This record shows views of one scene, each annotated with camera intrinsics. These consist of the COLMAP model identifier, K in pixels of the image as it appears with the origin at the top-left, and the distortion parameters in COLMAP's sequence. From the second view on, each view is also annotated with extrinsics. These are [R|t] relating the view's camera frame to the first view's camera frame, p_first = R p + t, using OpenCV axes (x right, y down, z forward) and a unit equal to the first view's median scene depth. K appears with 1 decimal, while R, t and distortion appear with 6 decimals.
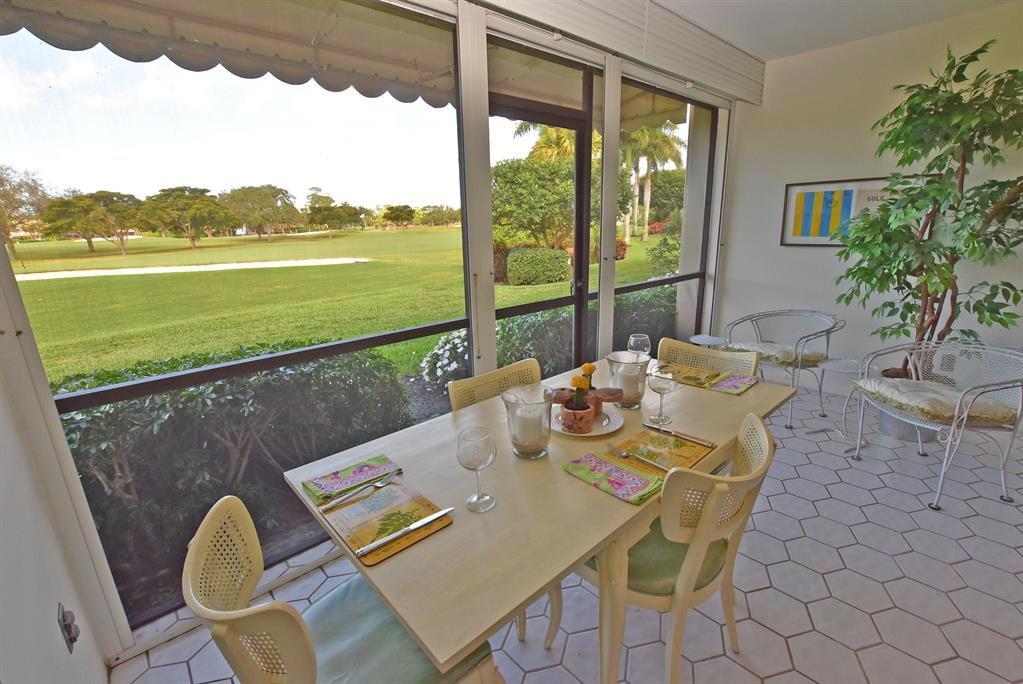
lens RADIAL K [[451.0, 0, 519.4], [0, 451.0, 344.2], [0, 0, 1]] dist [-0.029849, 0.000907]
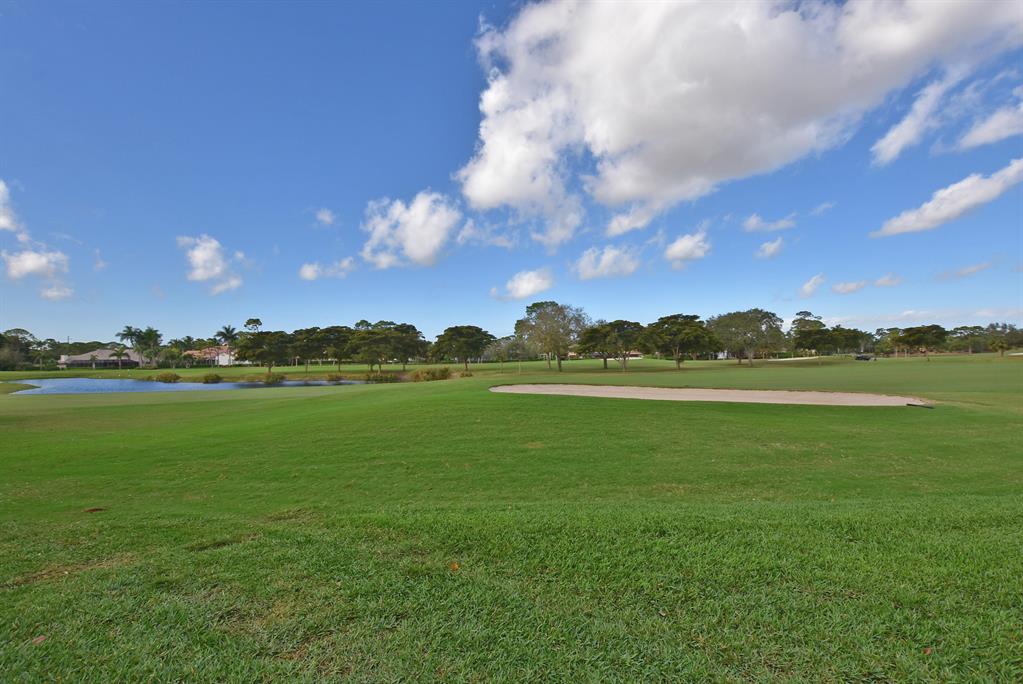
lens RADIAL K [[451.0, 0, 519.4], [0, 451.0, 344.2], [0, 0, 1]] dist [-0.029849, 0.000907]
pose [[0.565627, -0.011160, -0.824586, -0.061336], [-0.214723, 0.963425, -0.160330, -0.020933], [0.796216, 0.267745, 0.542543, 0.097347]]
